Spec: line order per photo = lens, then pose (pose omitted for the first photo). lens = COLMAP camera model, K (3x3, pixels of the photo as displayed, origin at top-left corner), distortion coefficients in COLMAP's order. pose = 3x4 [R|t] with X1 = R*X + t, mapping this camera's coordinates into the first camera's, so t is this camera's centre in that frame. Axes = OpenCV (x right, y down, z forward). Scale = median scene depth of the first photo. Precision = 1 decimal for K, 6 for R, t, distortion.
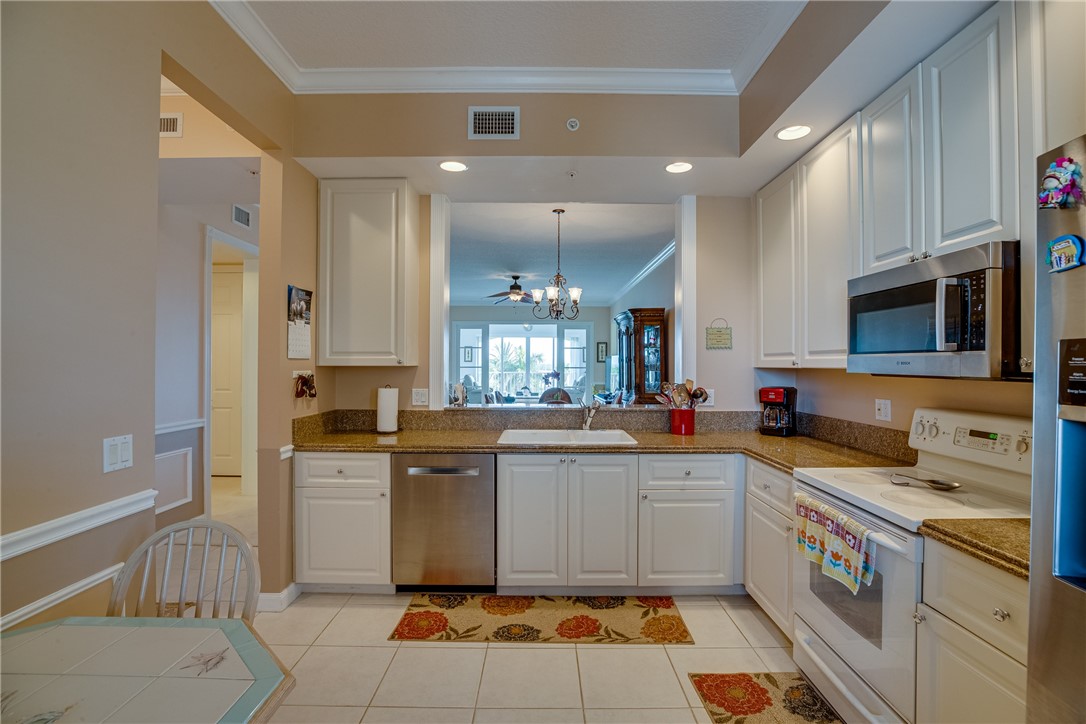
lens RADIAL K [[499.1, 0, 543.9], [0, 499.1, 361.6], [0, 0, 1]] dist [-0.048067, 0.015467]
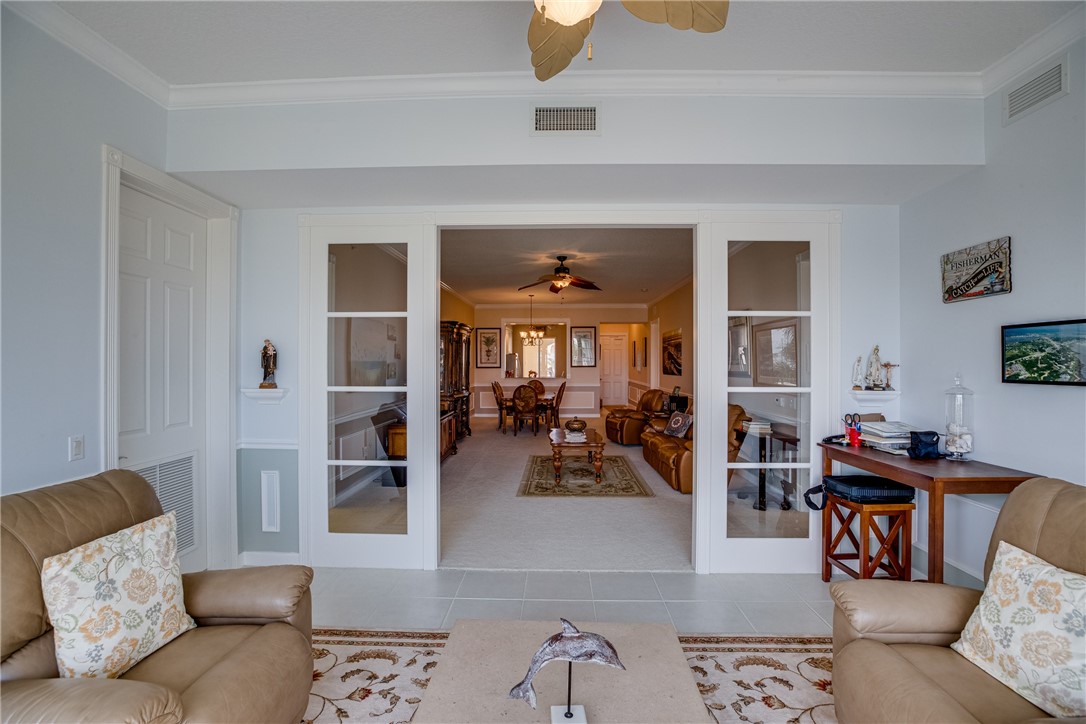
lens RADIAL K [[499.1, 0, 543.9], [0, 499.1, 361.6], [0, 0, 1]] dist [-0.048067, 0.015467]
pose [[-0.999397, -0.004011, 0.034478, -0.183090], [-0.004243, 0.999969, -0.006667, -0.004607], [-0.034450, -0.006810, -0.999383, 5.847539]]
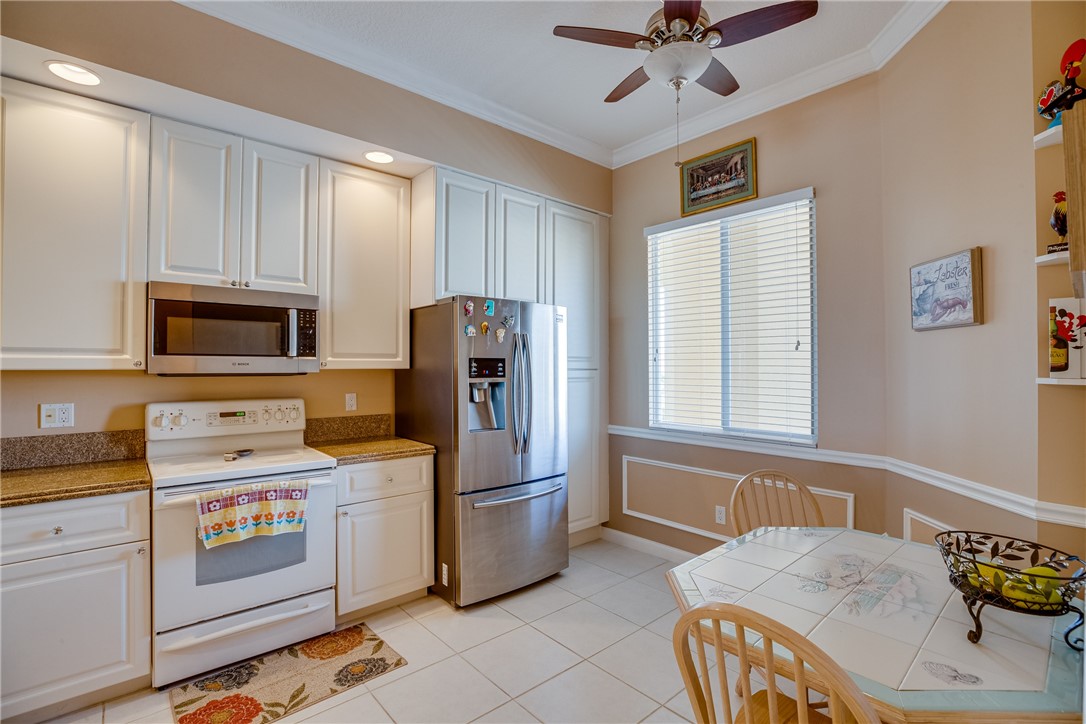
lens RADIAL K [[499.1, 0, 543.9], [0, 499.1, 361.6], [0, 0, 1]] dist [-0.048067, 0.015467]
pose [[-0.655405, 0.002164, 0.755275, -0.493239], [-0.005283, 0.999958, -0.007450, 0.001292], [-0.755259, -0.008873, -0.655366, 0.793490]]
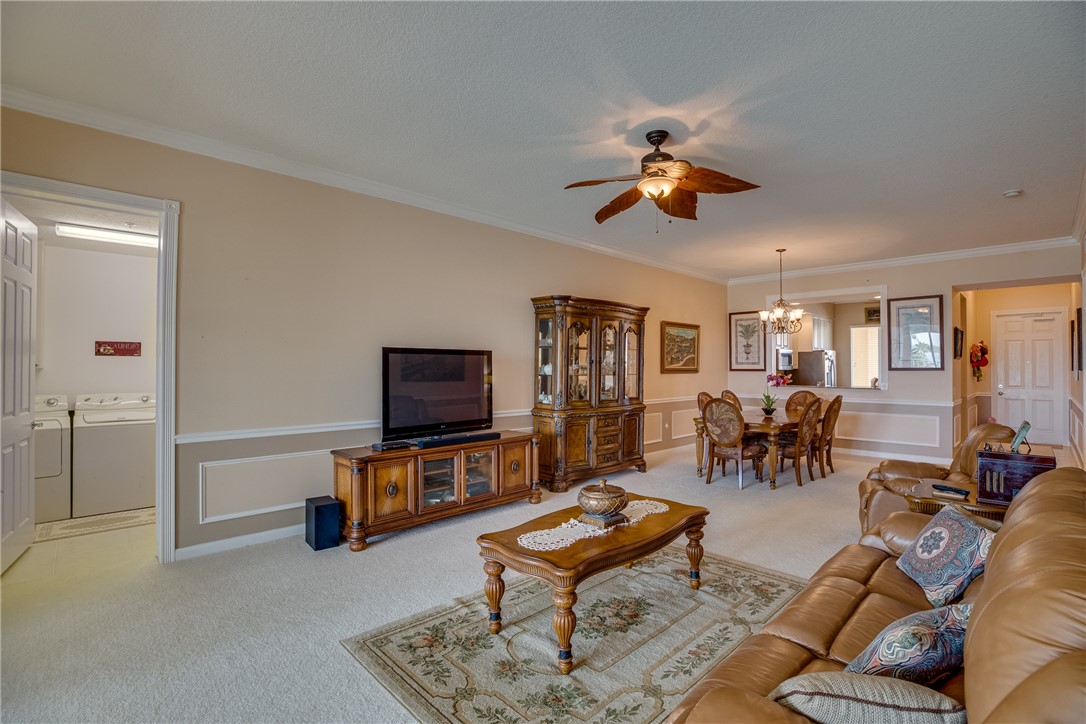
lens RADIAL K [[499.1, 0, 543.9], [0, 499.1, 361.6], [0, 0, 1]] dist [-0.048067, 0.015467]
pose [[-0.692812, 0.001916, 0.721115, -0.866228], [-0.008790, 0.999900, -0.011101, 0.014003], [-0.721064, -0.014029, -0.692726, 4.327599]]
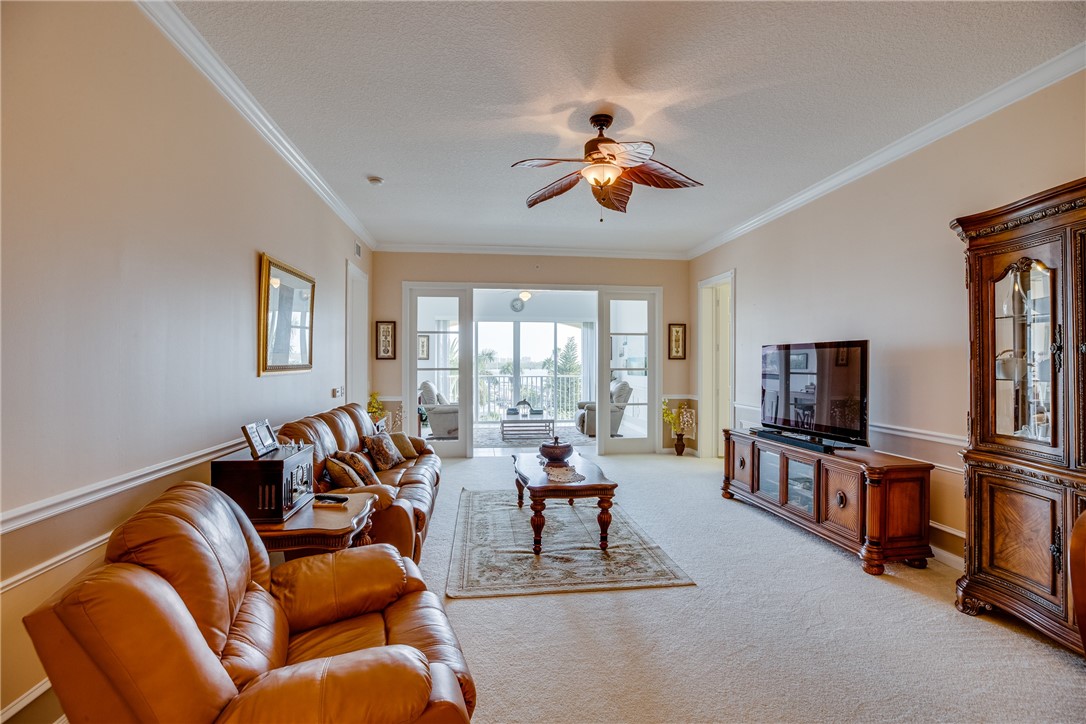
lens RADIAL K [[499.1, 0, 543.9], [0, 499.1, 361.6], [0, 0, 1]] dist [-0.048067, 0.015467]
pose [[0.992387, -0.001661, 0.123149, -0.462992], [0.001338, 0.999995, 0.002710, 0.008991], [-0.123153, -0.002524, 0.992384, 2.150626]]
